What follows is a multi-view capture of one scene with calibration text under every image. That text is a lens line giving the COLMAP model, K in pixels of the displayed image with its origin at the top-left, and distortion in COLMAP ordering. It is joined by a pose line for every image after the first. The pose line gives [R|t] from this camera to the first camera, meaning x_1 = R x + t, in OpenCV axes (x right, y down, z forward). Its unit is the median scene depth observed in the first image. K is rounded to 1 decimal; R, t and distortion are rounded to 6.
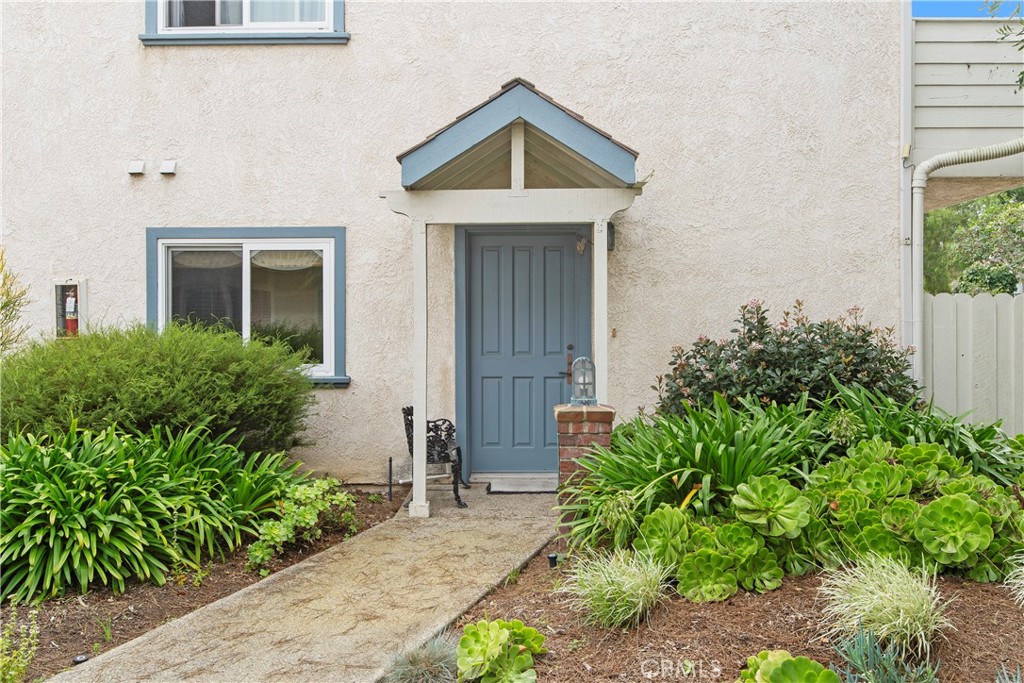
lens RADIAL K [[914.3, 0, 512.0], [0, 914.3, 341.5], [0, 0, 1]] dist [0.006133, 0.003471]
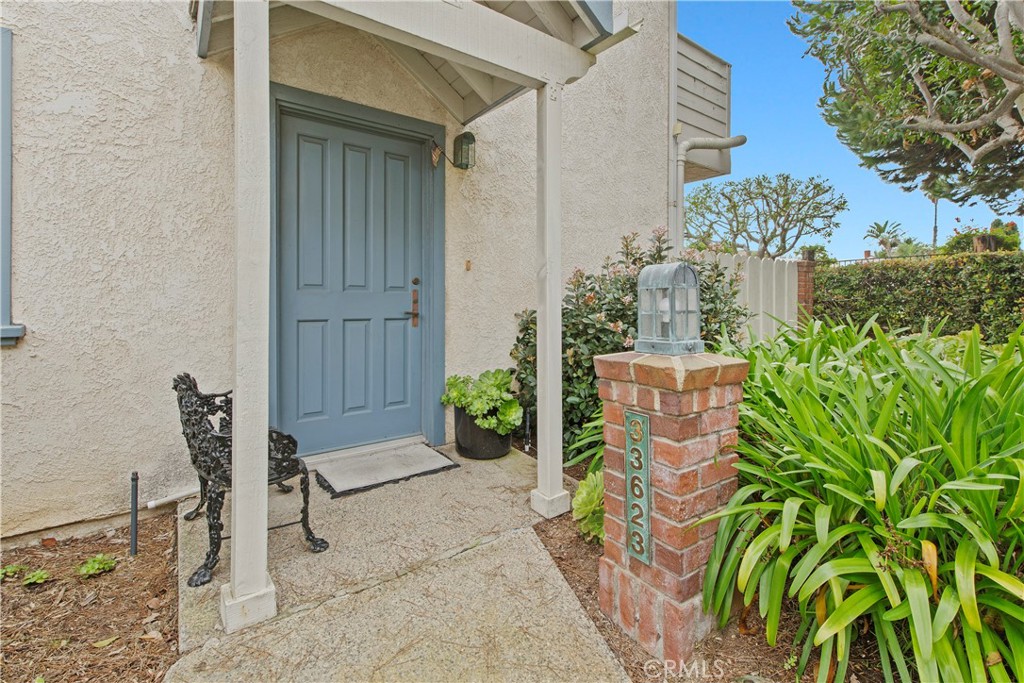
lens RADIAL K [[457.5, 0, 513.0], [0, 457.5, 304.7], [0, 0, 1]] dist [-0.000741, 0.000024]
pose [[0.787732, 0.000622, 0.616017, -0.119336], [0.004094, 0.999972, -0.006245, 0.029956], [-0.616004, 0.007441, 0.787708, 0.629634]]
